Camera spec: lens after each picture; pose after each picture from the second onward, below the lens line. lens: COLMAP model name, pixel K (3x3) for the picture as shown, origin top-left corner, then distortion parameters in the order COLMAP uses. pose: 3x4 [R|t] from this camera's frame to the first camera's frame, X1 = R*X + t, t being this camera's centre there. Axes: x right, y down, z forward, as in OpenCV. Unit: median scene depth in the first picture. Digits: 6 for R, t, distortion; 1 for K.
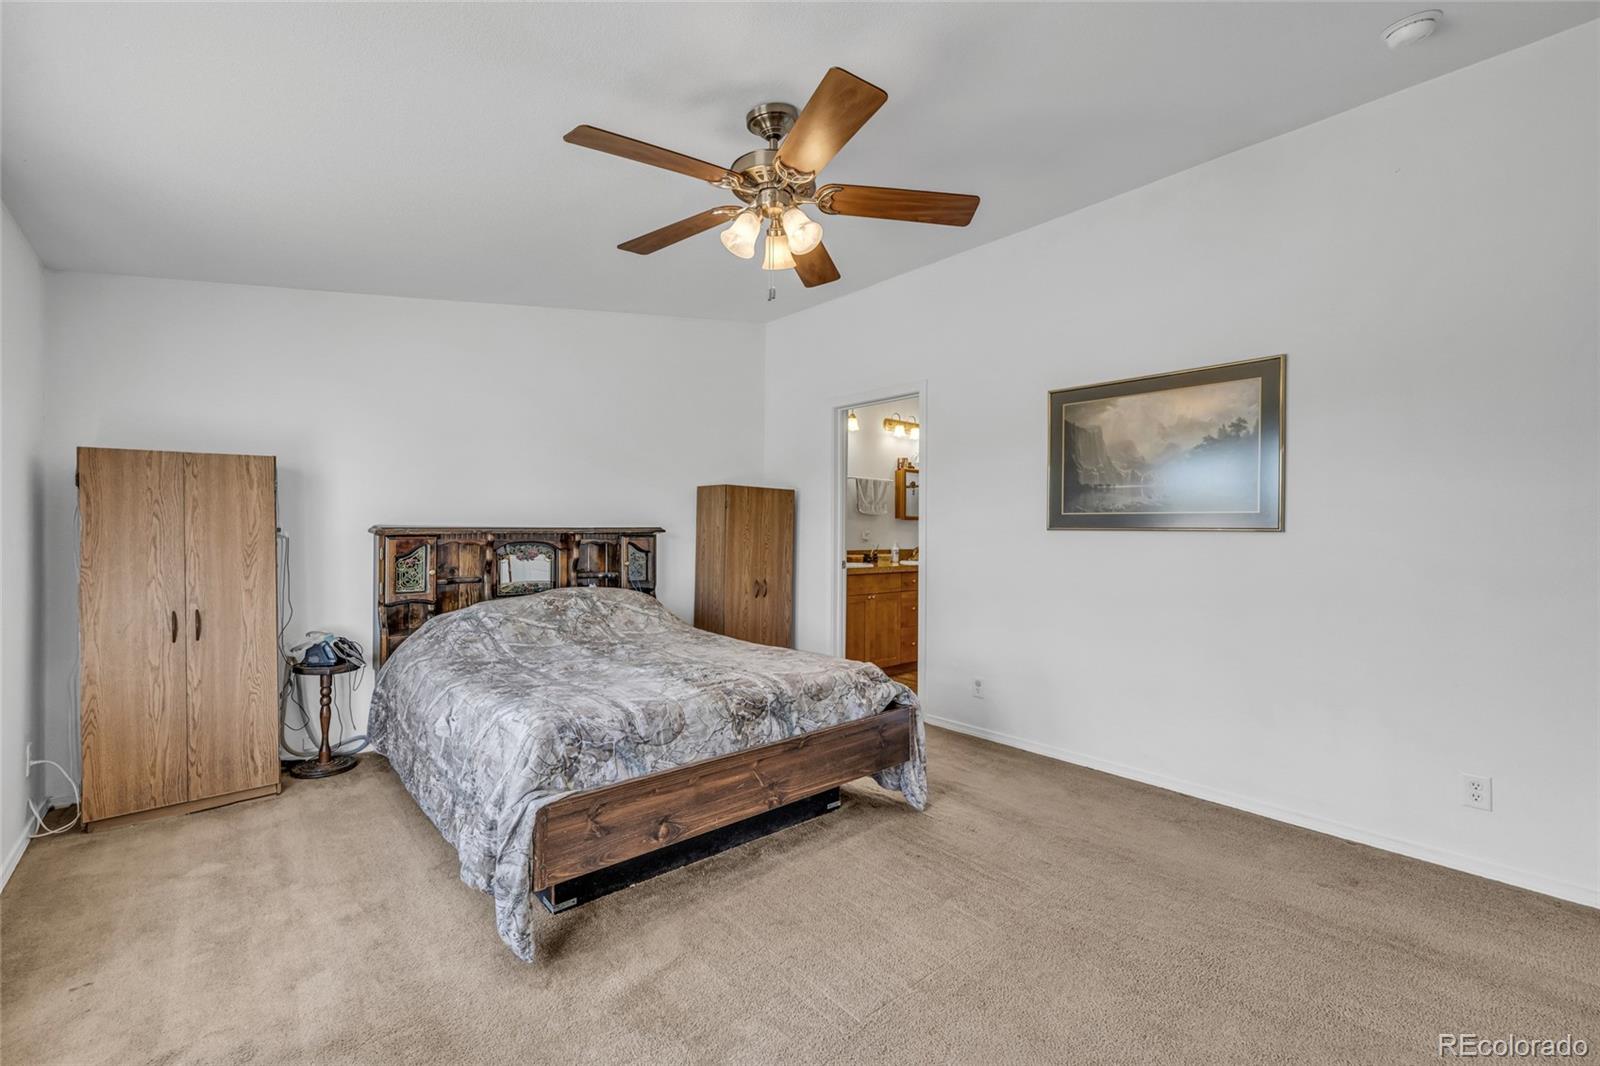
lens RADIAL K [[675.8, 0, 795.0], [0, 675.8, 530.5], [0, 0, 1]] dist [0.000152, 0.000020]
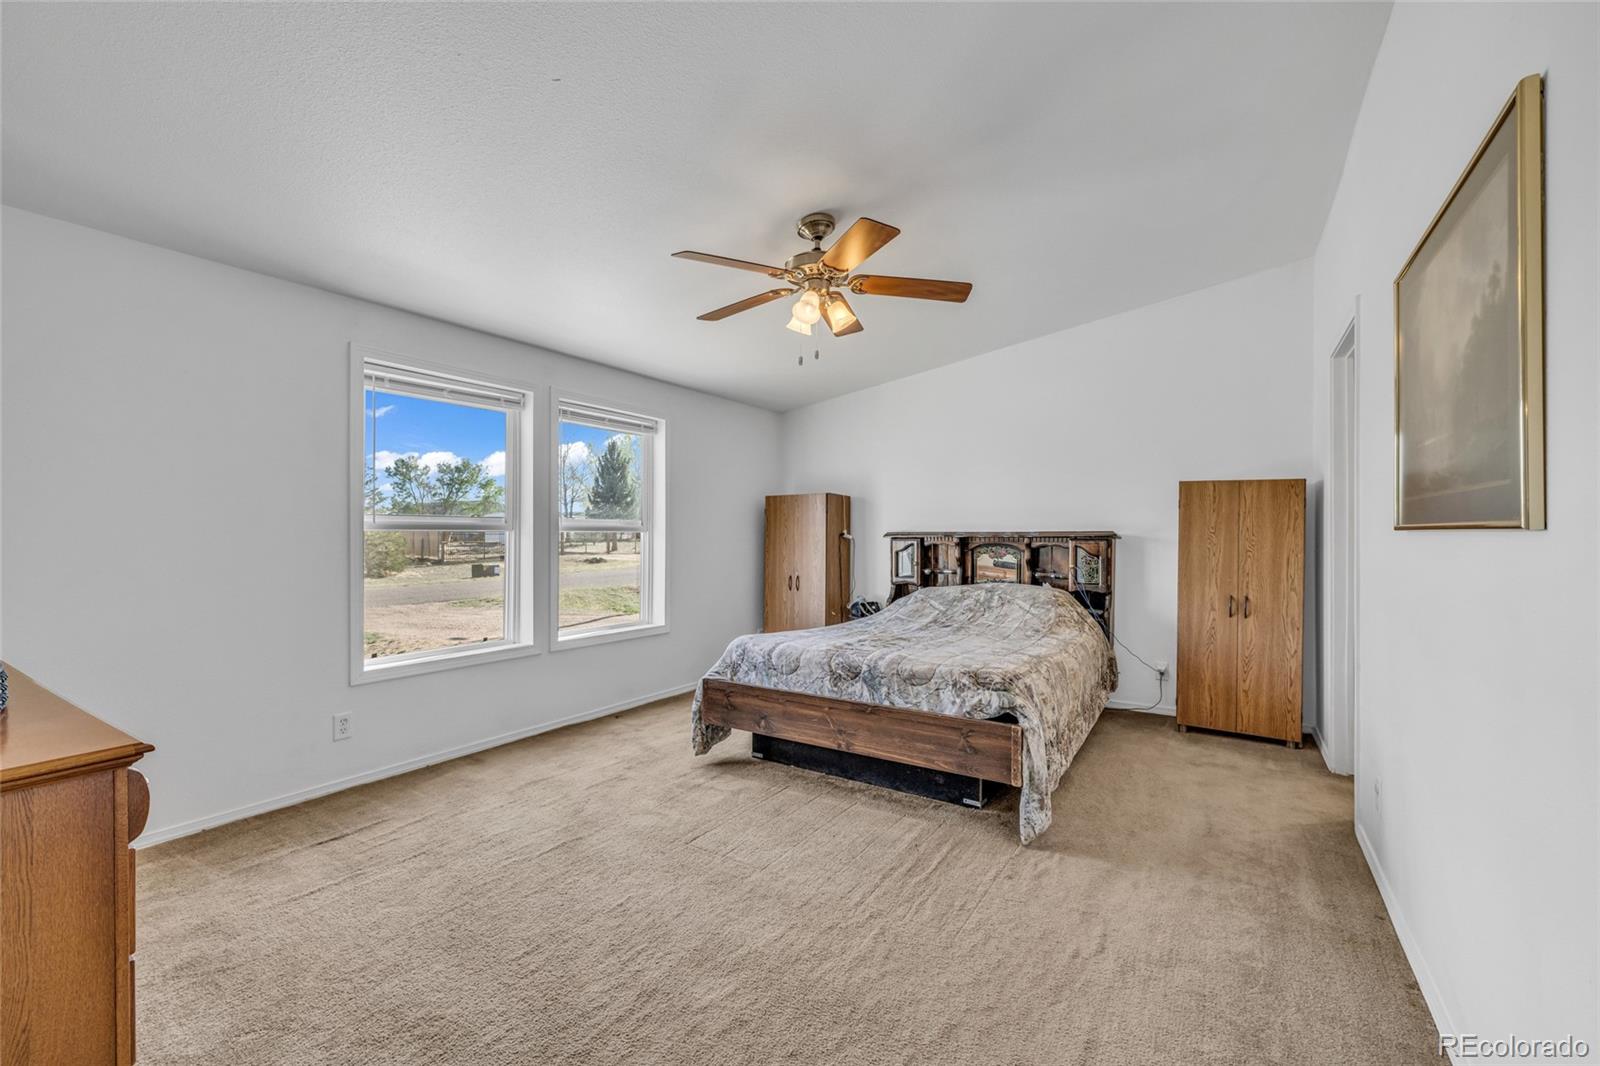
lens RADIAL K [[675.8, 0, 795.0], [0, 675.8, 530.5], [0, 0, 1]] dist [0.000152, 0.000020]
pose [[0.276675, -0.007263, -0.960936, 1.097853], [-0.002447, 0.999963, -0.008263, 0.006246], [0.960960, 0.004638, 0.276647, 0.522848]]
